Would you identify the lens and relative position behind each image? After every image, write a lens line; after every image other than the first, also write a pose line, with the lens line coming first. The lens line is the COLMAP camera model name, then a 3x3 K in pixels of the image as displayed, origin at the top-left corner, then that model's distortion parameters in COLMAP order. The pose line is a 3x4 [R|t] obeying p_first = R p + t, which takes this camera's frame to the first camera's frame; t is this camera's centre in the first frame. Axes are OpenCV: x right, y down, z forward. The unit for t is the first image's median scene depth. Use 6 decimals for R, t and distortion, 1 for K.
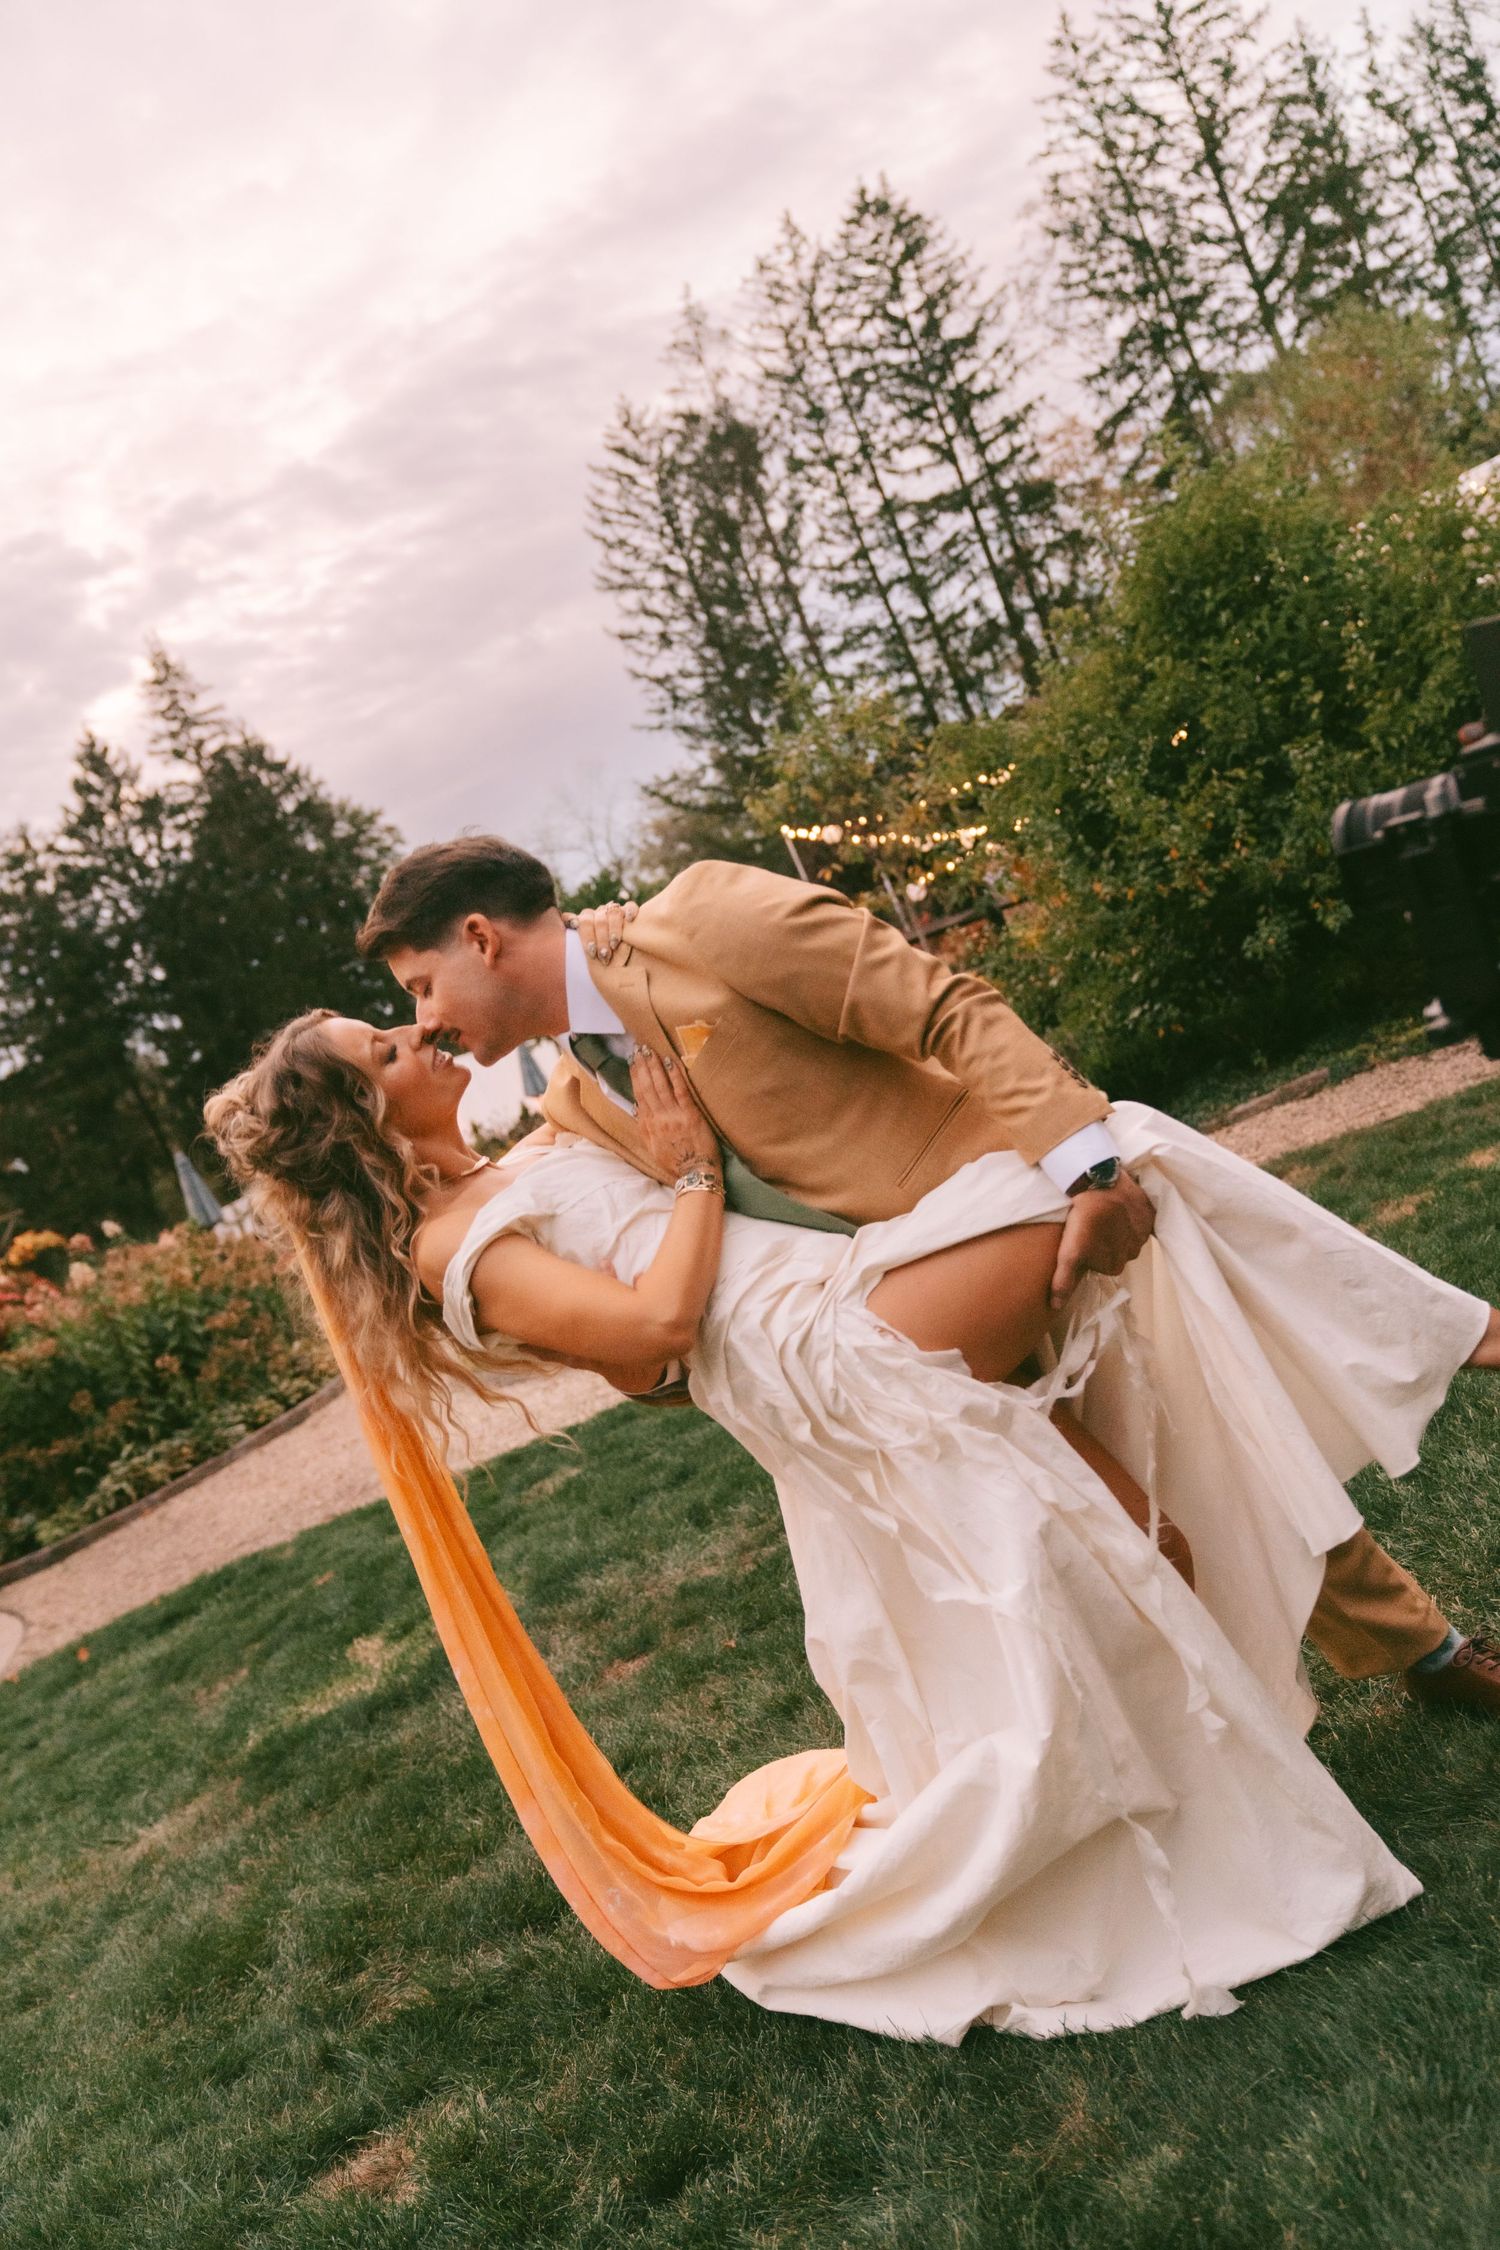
lens RADIAL K [[1936.1, 0, 728.9], [0, 1936.1, 1140.3], [0, 0, 1]] dist [-0.005414, 0.027164]
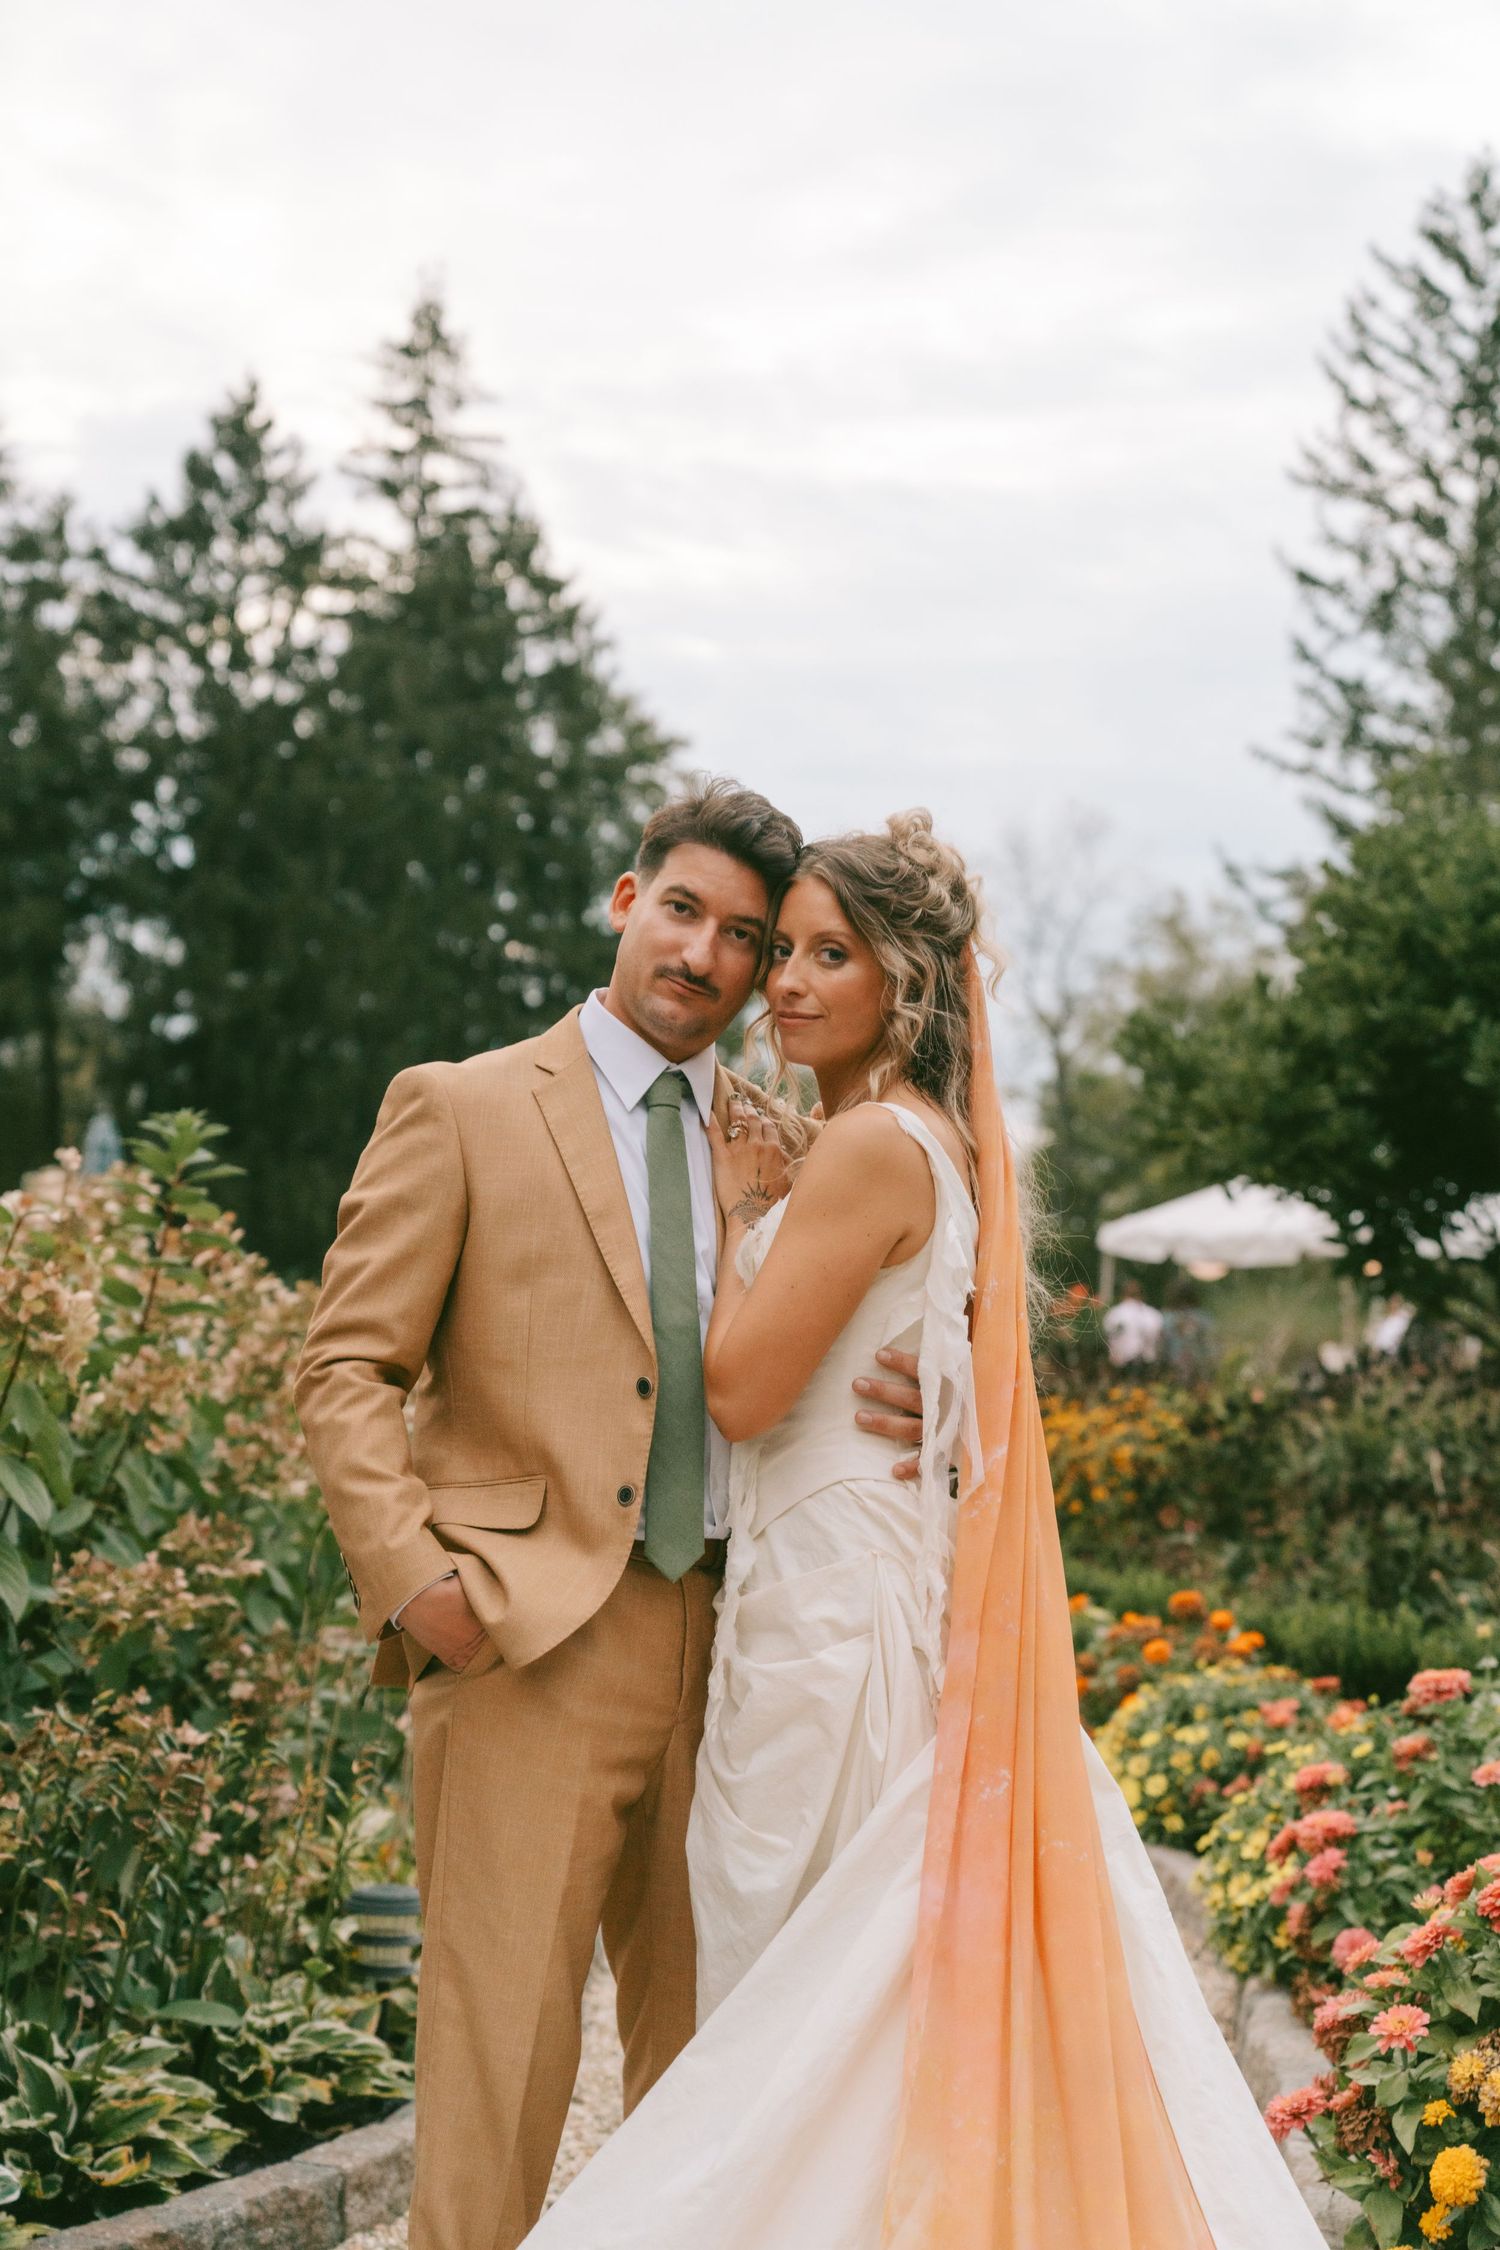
lens RADIAL K [[3491.2, 0, 753.4], [0, 3491.2, 1138.9], [0, 0, 1]] dist [0.040955, 0.000000]
pose [[0.914279, 0.391299, -0.104782, -0.036331], [-0.400585, 0.911802, -0.090272, 0.011230], [0.060217, 0.124508, 0.990390, 0.125866]]
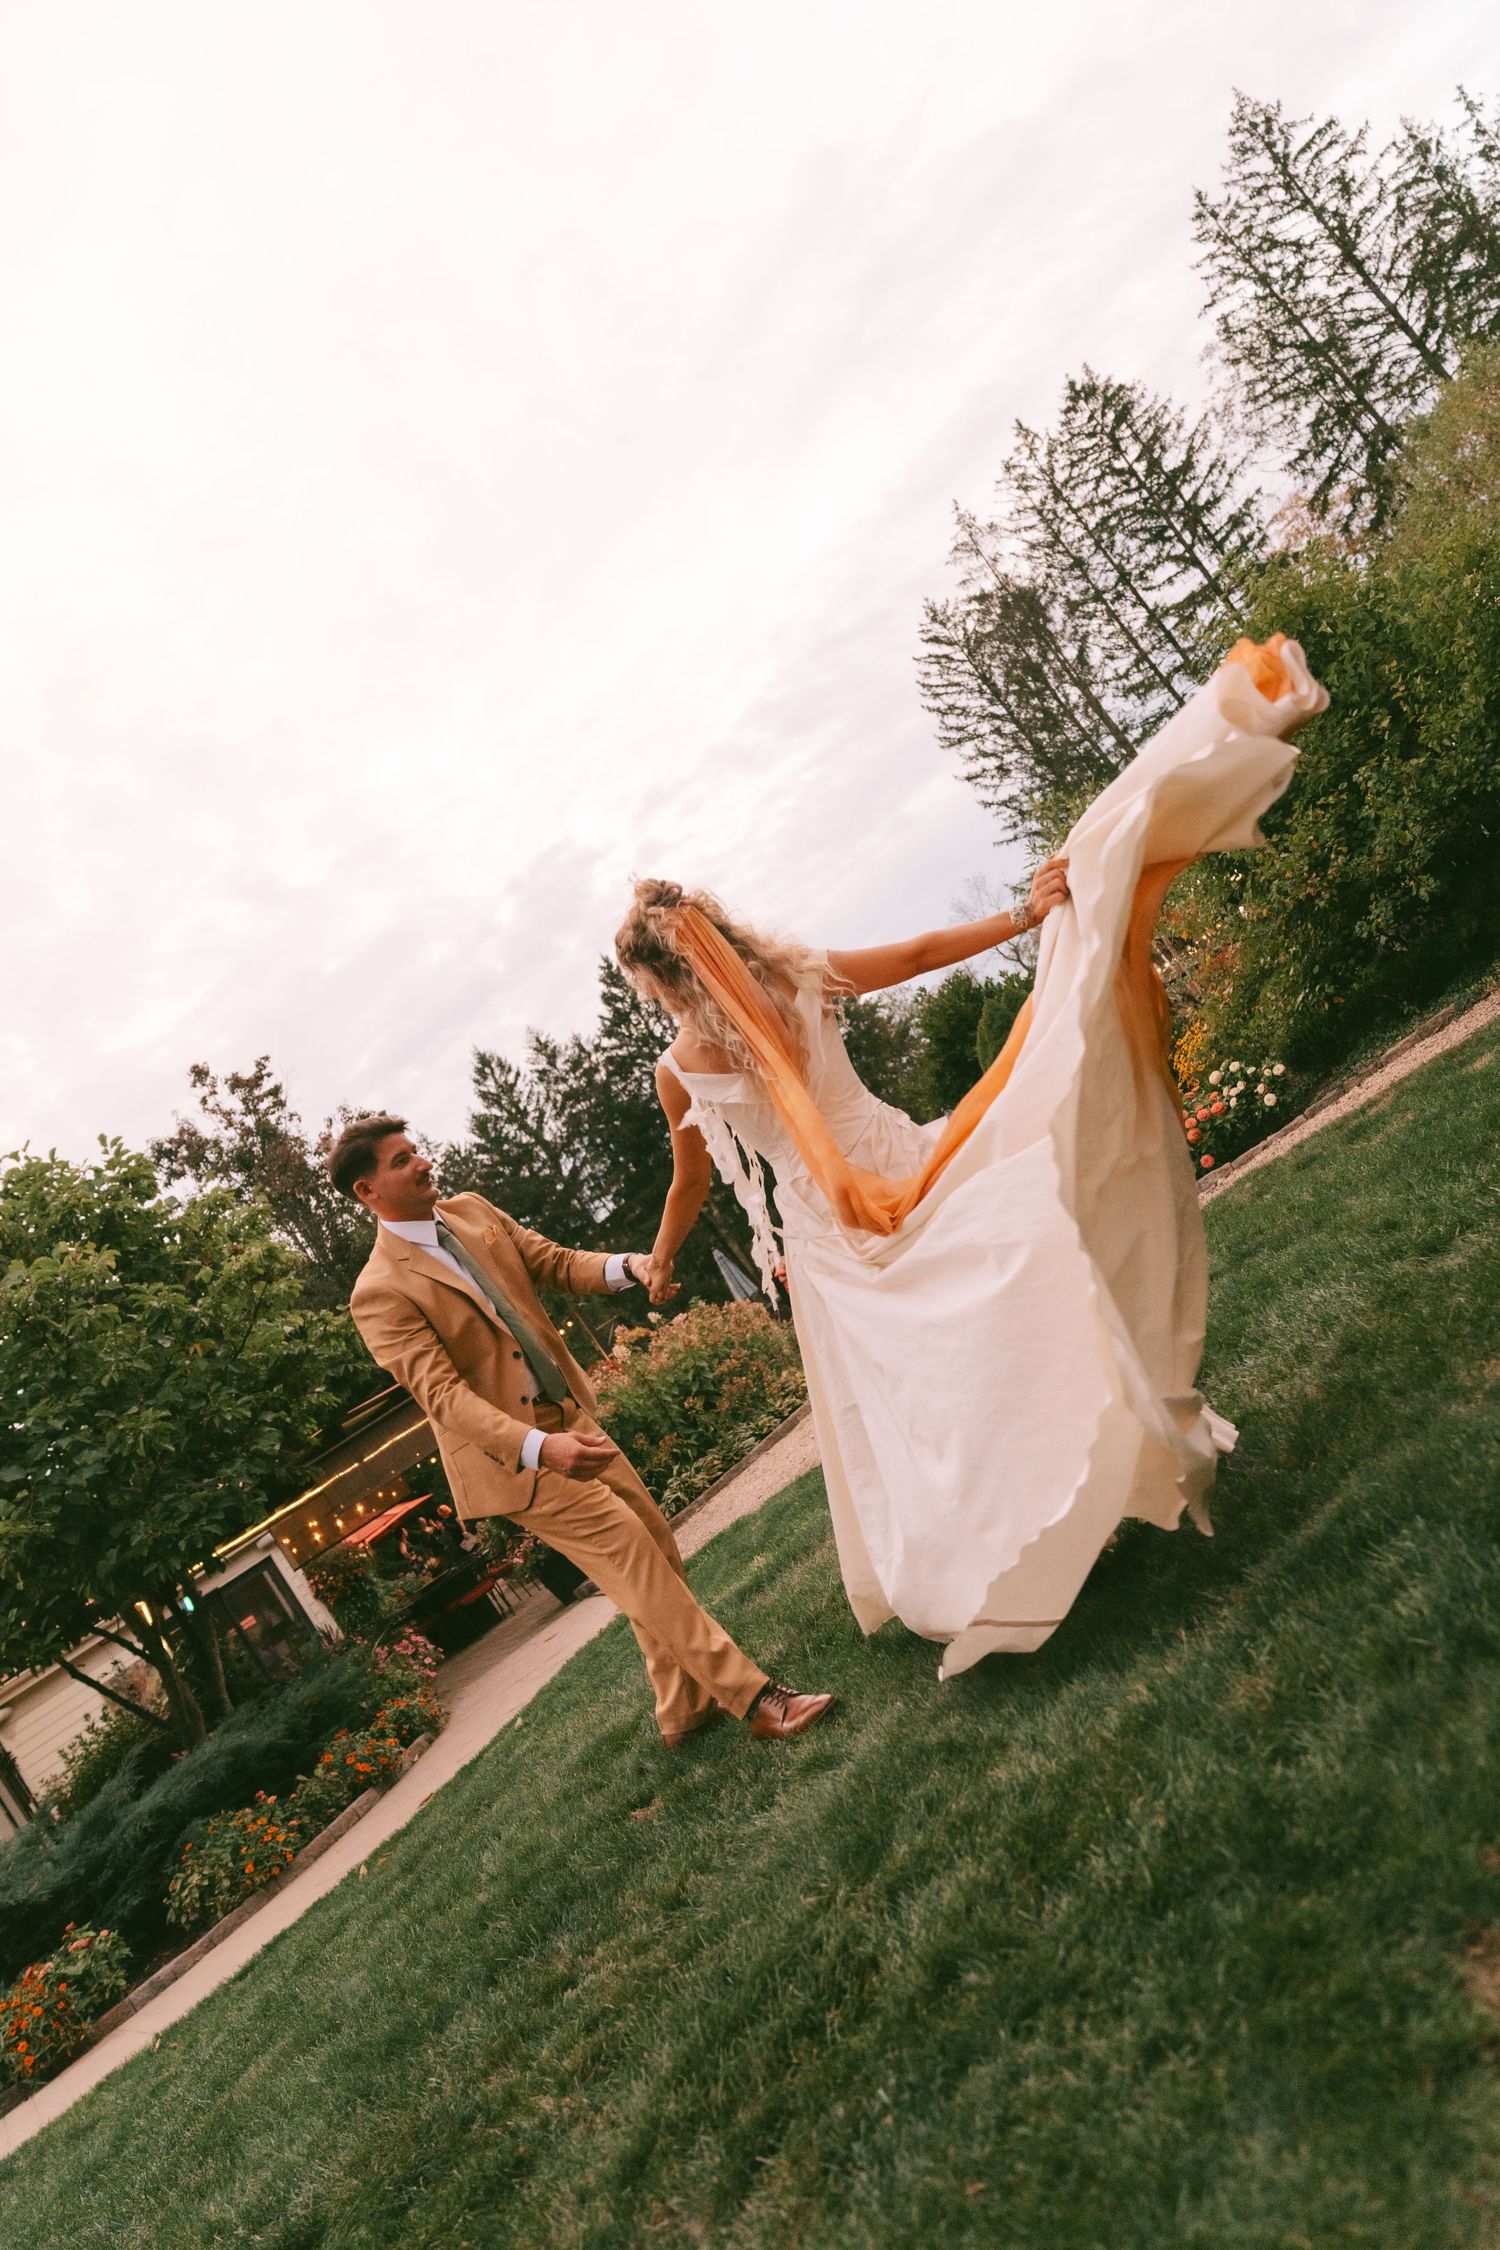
lens RADIAL K [[1539.1, 0, 749.1], [0, 1539.1, 1125.6], [0, 0, 1]] dist [-0.000872, 0.011819]
pose [[0.938669, -0.231936, -0.255158, 0.015514], [0.221239, 0.972685, -0.070272, 0.001263], [0.264487, 0.009511, 0.964342, -0.013180]]
